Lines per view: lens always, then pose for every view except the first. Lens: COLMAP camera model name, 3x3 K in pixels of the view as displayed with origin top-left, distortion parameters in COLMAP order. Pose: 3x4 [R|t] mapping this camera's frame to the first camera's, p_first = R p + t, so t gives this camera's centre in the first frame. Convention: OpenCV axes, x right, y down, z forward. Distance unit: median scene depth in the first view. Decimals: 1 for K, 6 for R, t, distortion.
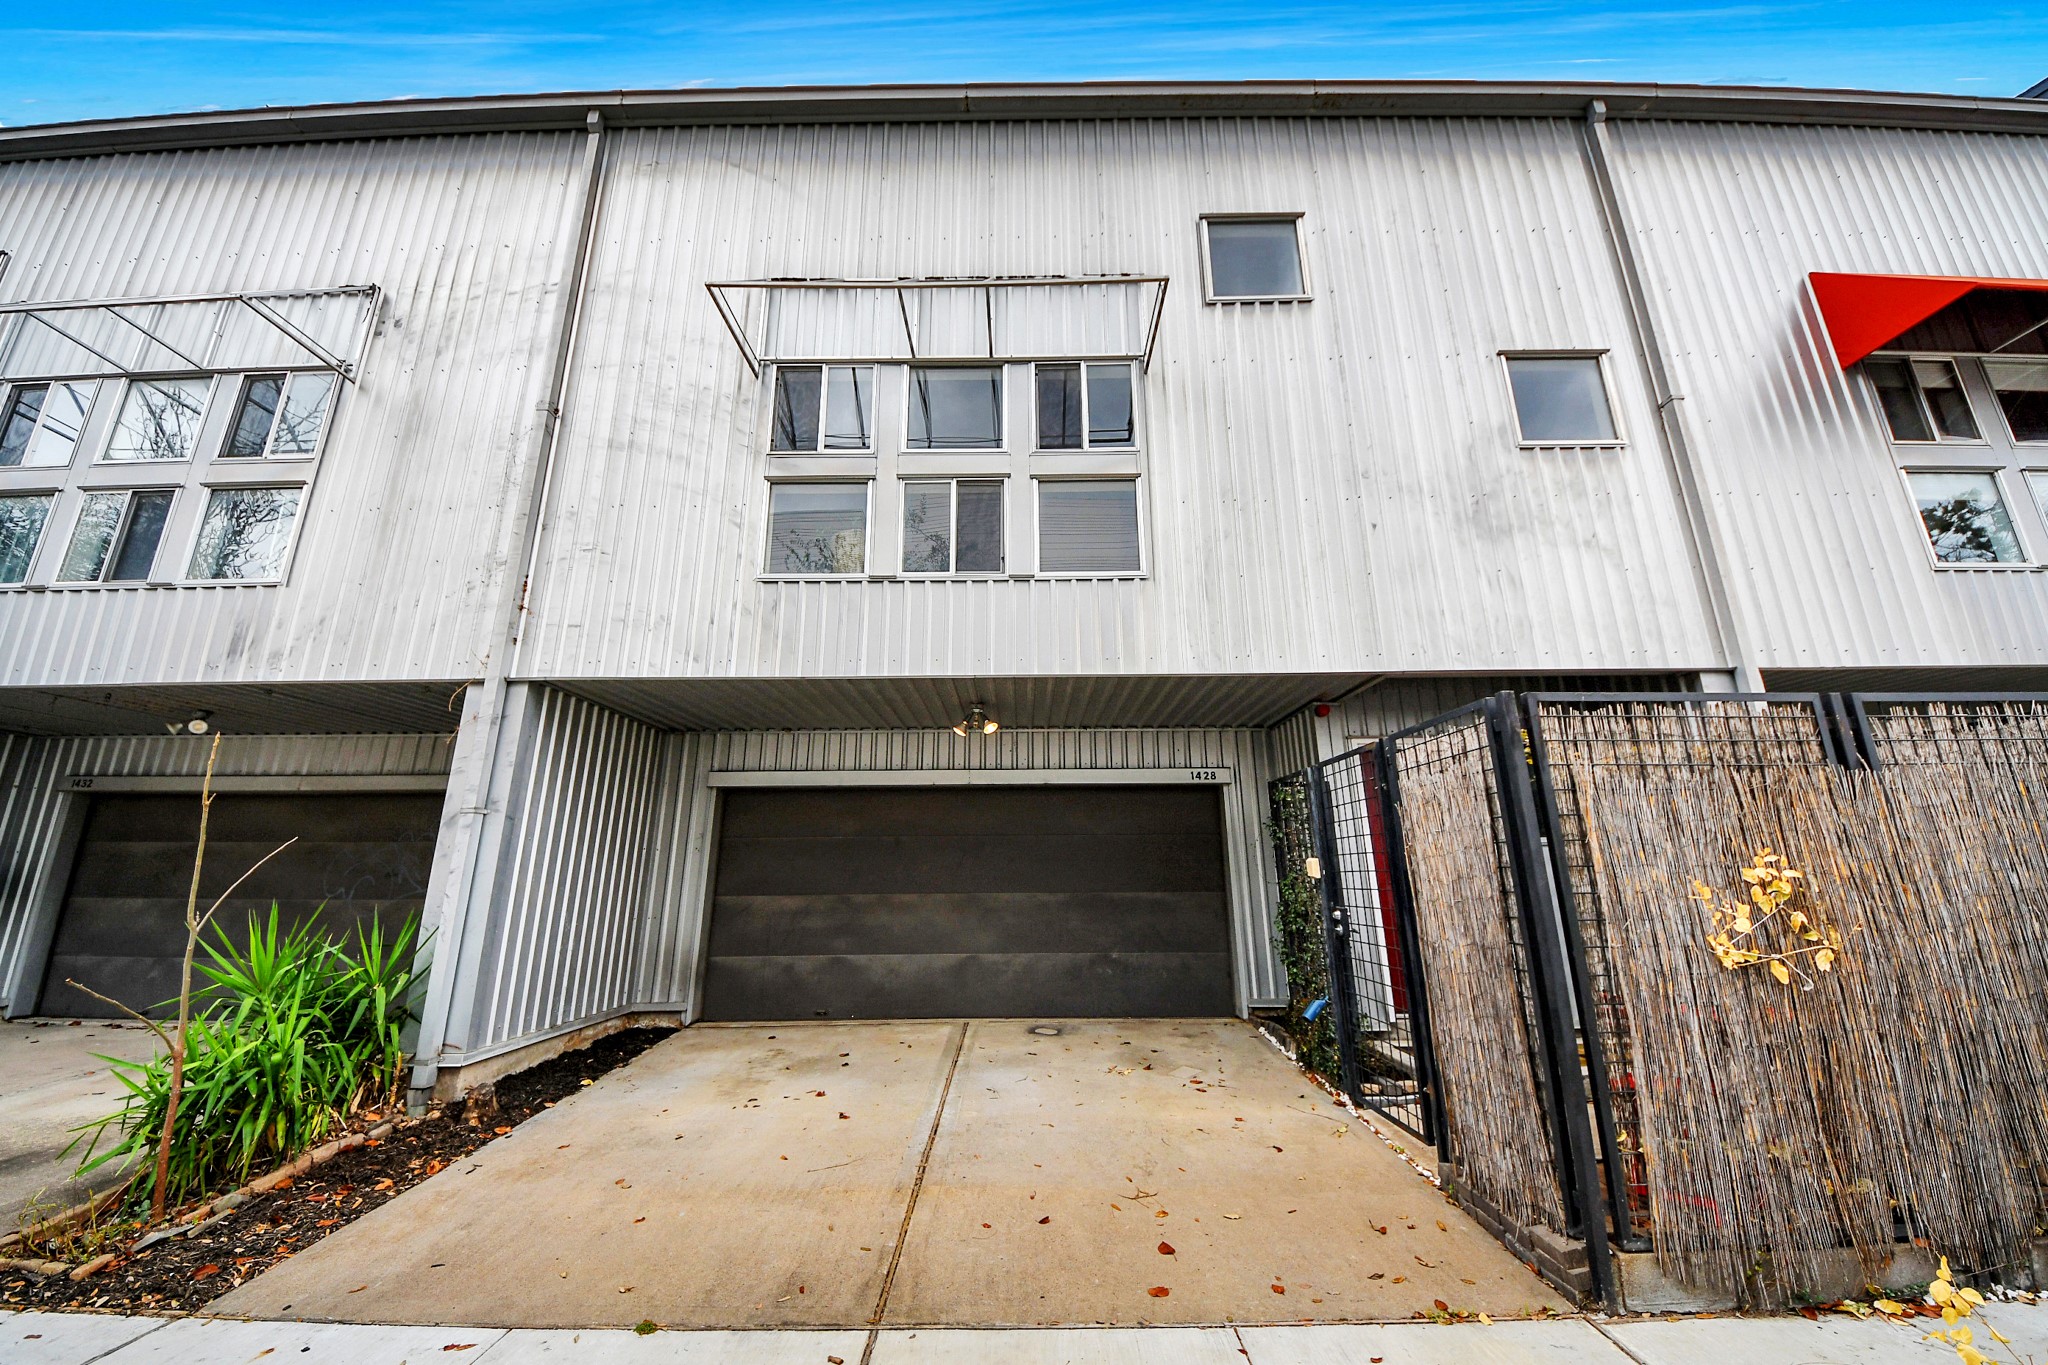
lens RADIAL K [[750.6, 0, 1010.4], [0, 750.6, 679.0], [0, 0, 1]] dist [-0.001480, -0.007109]
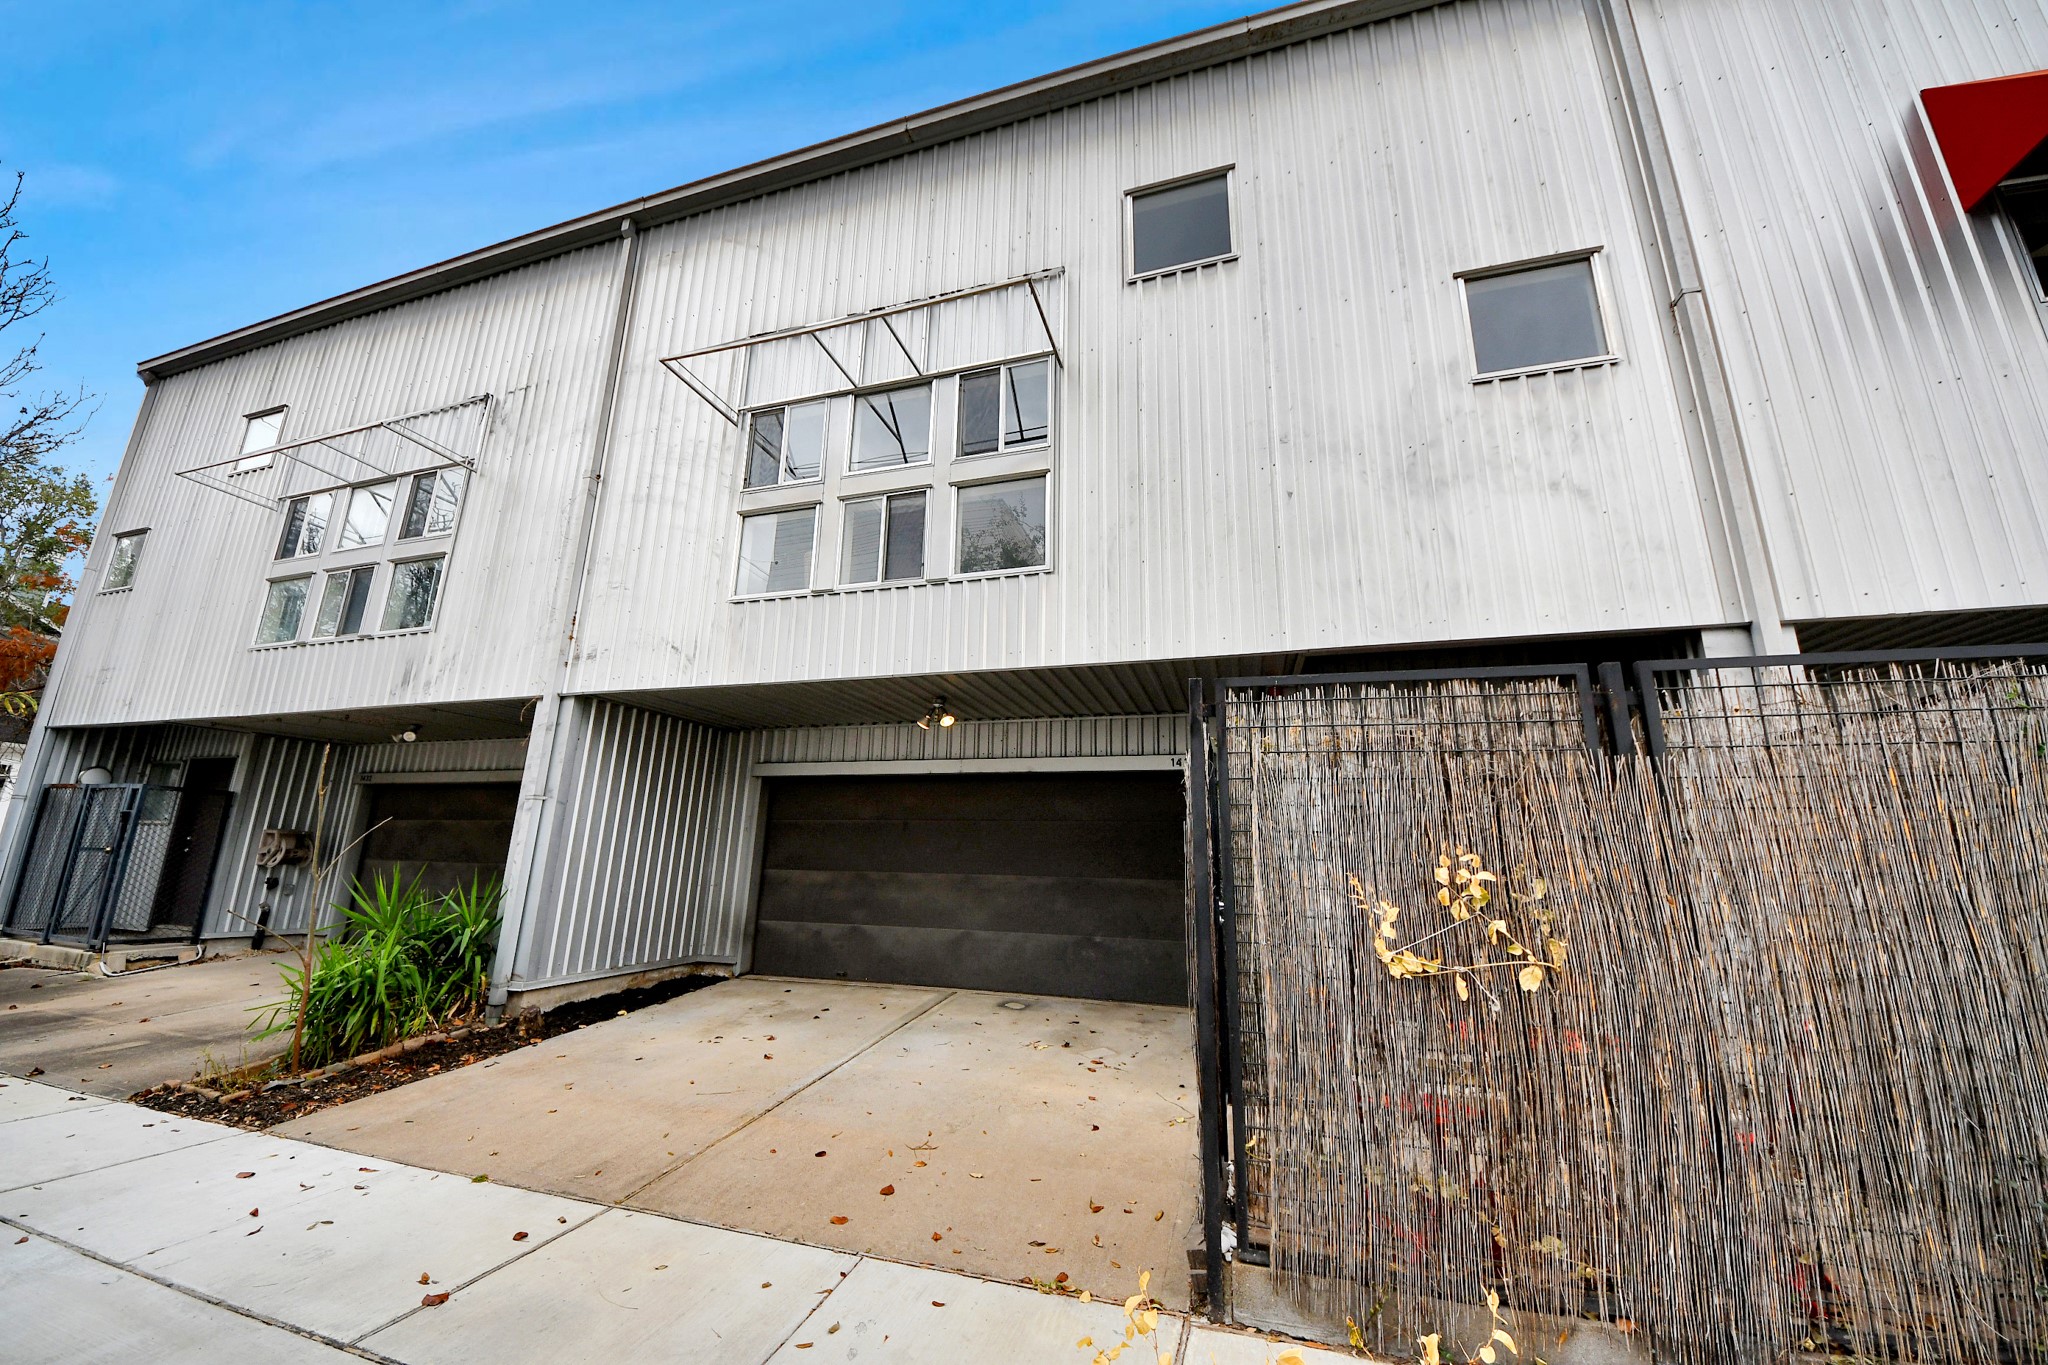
lens RADIAL K [[749.1, 0, 1024.0], [0, 749.1, 682.5], [0, 0, 1]] dist [0.000060, -0.007390]
pose [[0.956390, -0.042658, -0.288961, 0.420809], [0.049726, 0.998615, 0.017160, -0.002943], [0.287829, -0.030780, 0.957187, 0.007080]]
